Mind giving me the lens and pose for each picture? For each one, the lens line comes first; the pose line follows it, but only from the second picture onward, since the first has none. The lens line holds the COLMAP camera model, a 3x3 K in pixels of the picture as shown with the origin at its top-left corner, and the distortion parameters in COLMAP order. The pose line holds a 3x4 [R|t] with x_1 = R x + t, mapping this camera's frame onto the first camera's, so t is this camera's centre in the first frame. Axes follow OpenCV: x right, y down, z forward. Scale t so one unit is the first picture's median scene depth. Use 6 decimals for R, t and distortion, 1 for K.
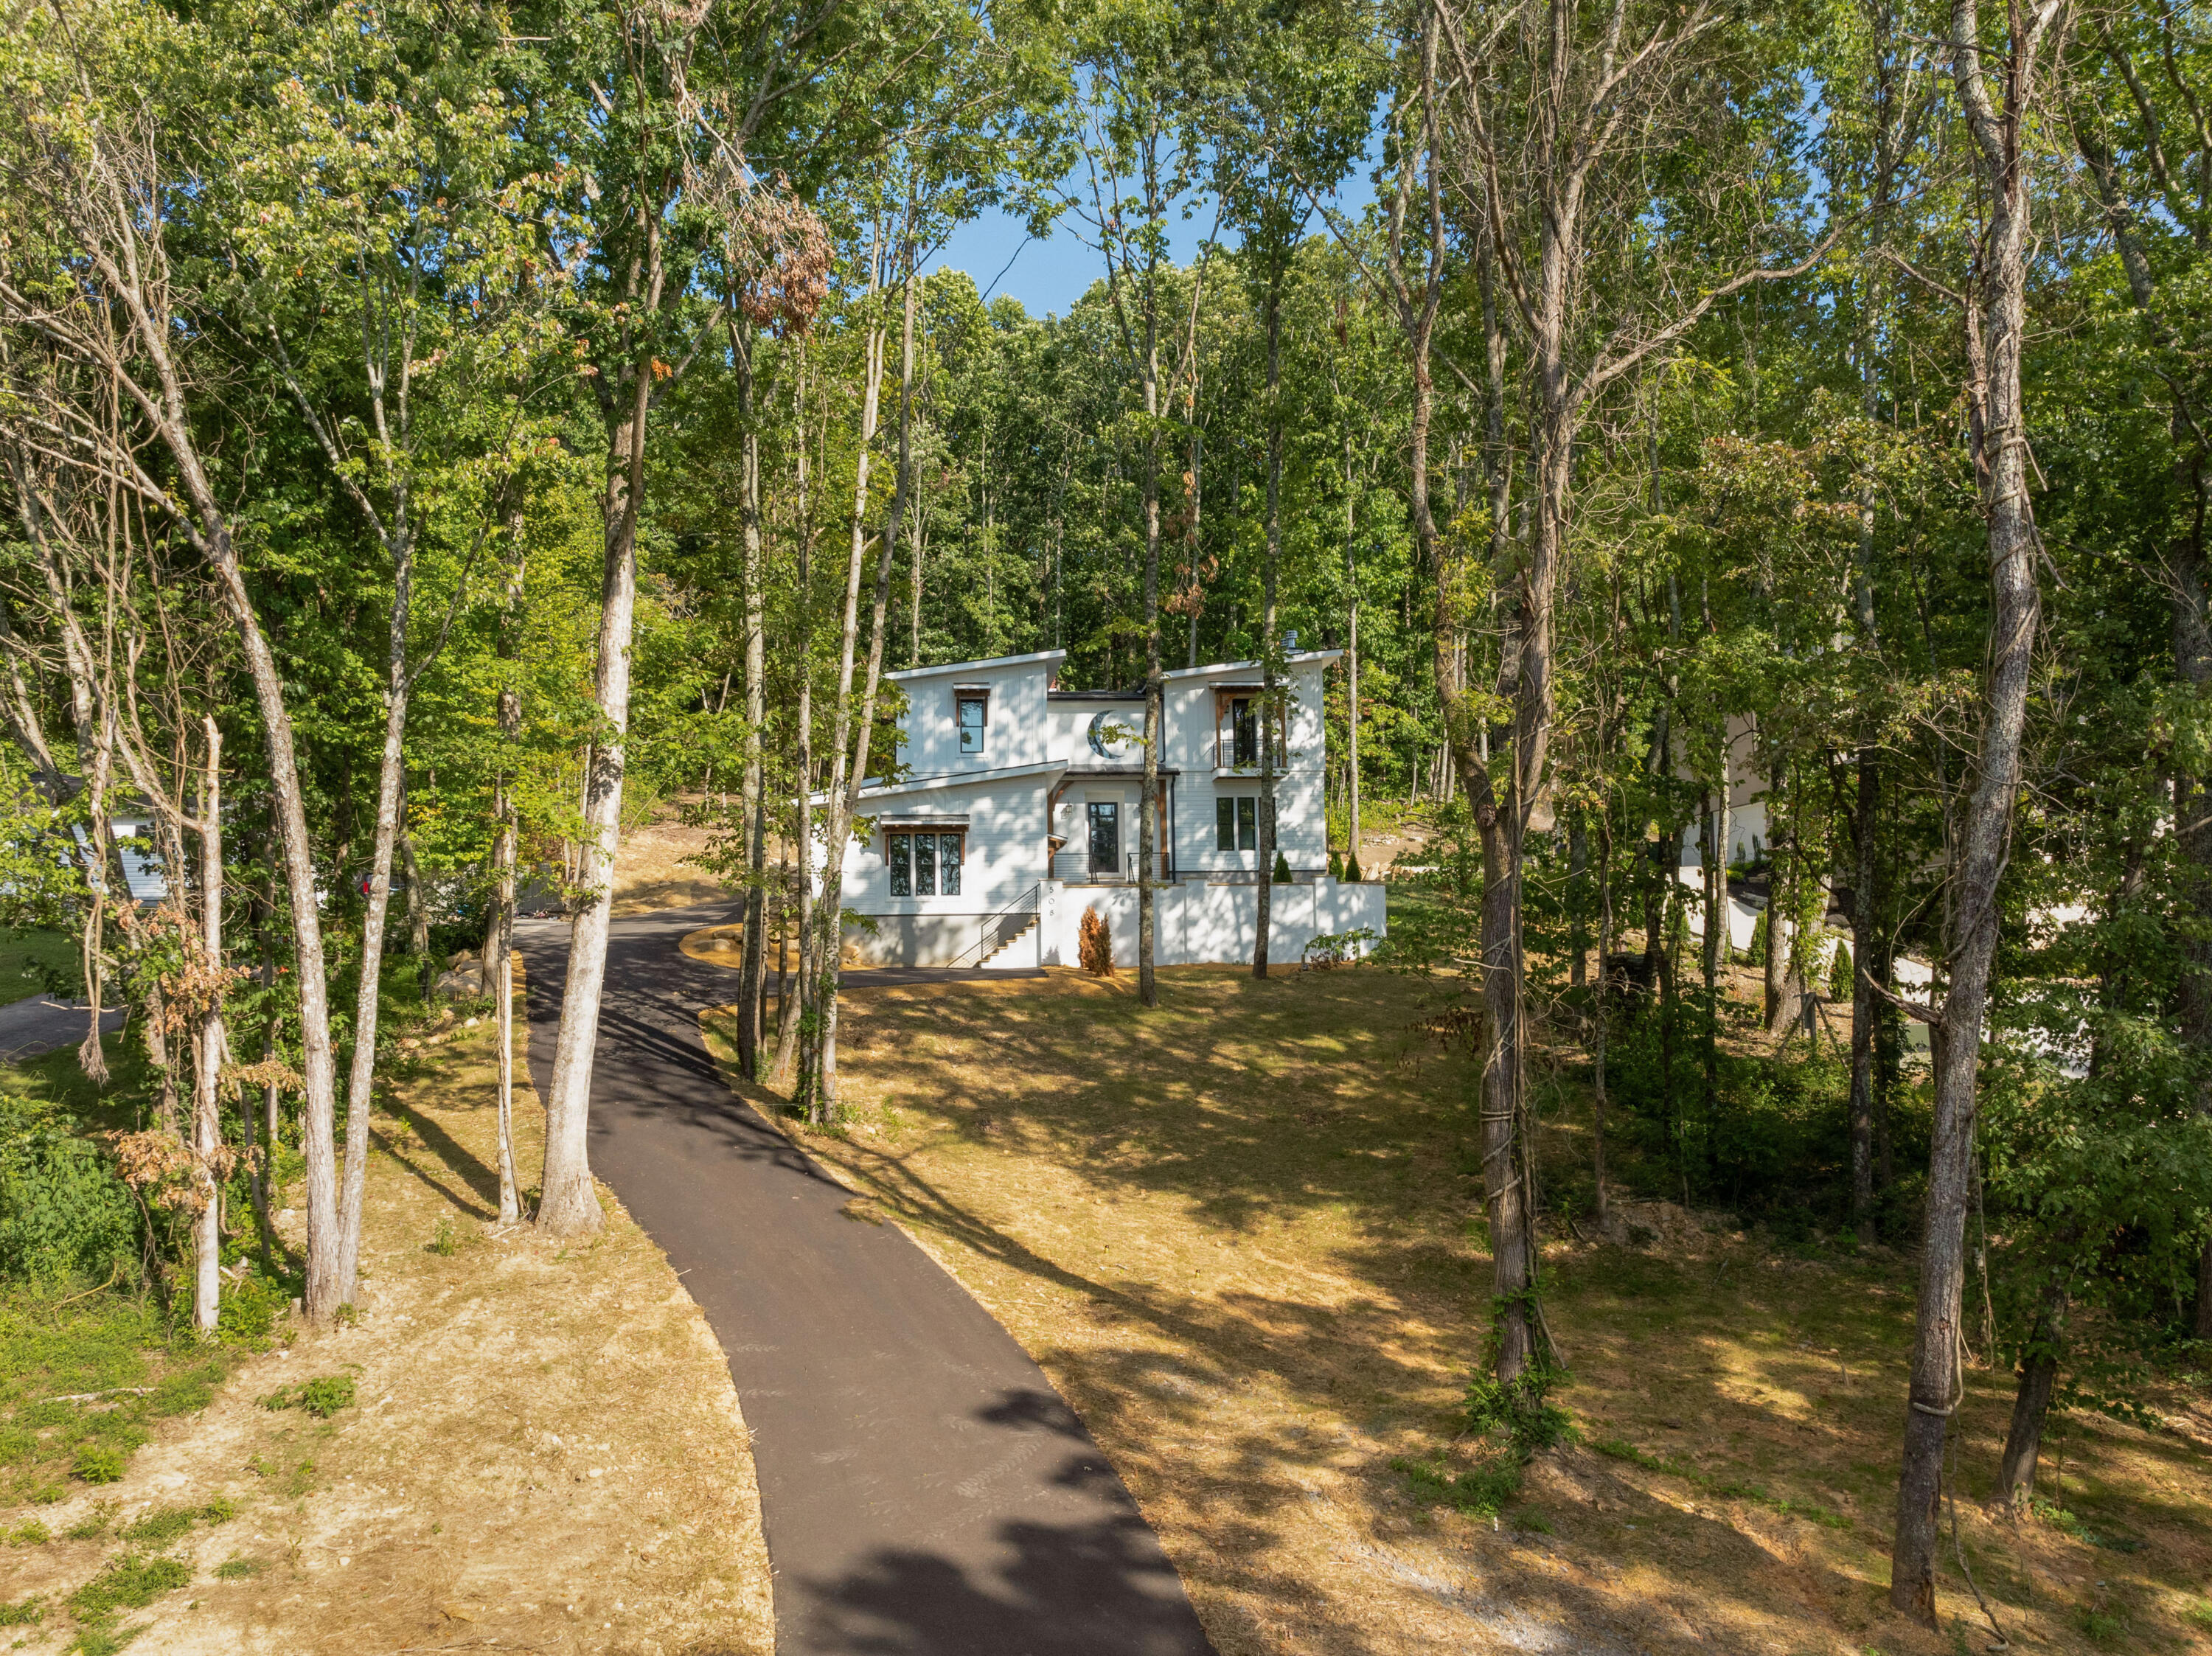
lens RADIAL K [[1787.8, 0, 1057.4], [0, 1787.8, 770.9], [0, 0, 1]] dist [-0.033603, 0.007441]
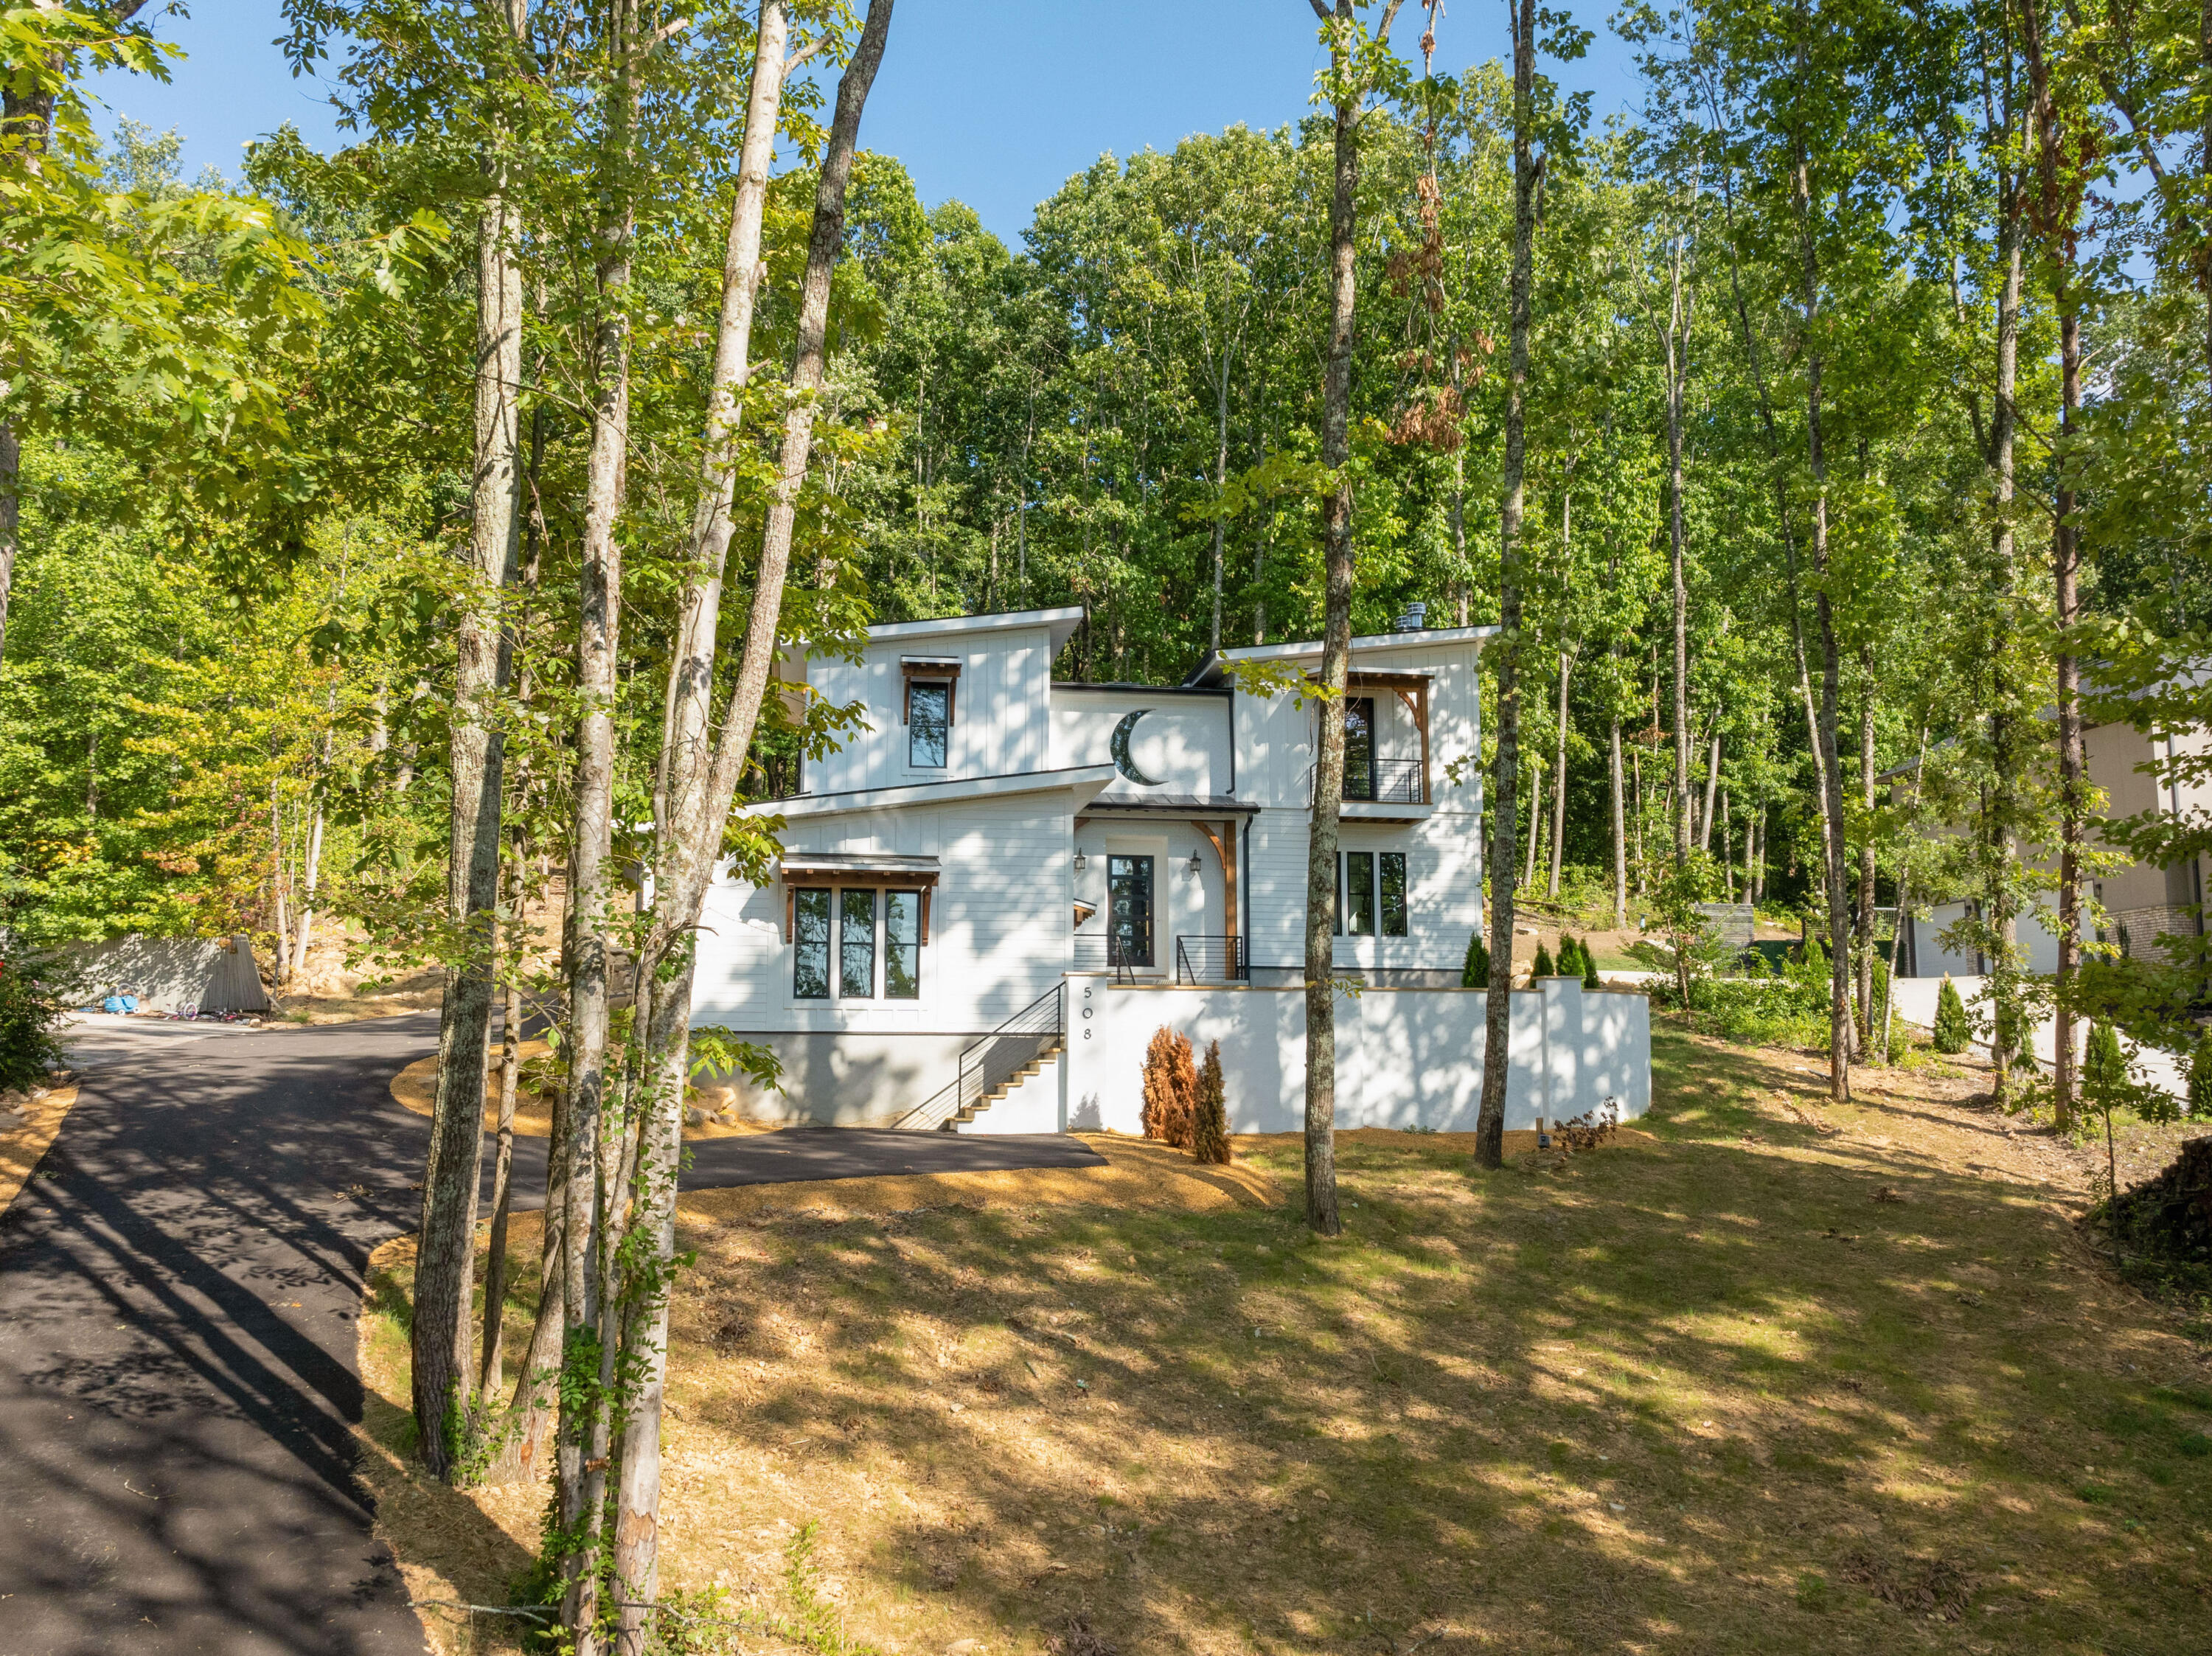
lens RADIAL K [[1787.8, 0, 1057.4], [0, 1787.8, 770.9], [0, 0, 1]] dist [-0.033603, 0.007441]
pose [[0.997415, 0.028728, 0.065868, -0.050378], [-0.024837, 0.997940, -0.059149, 0.030420], [-0.067432, 0.057360, 0.996074, 0.437637]]
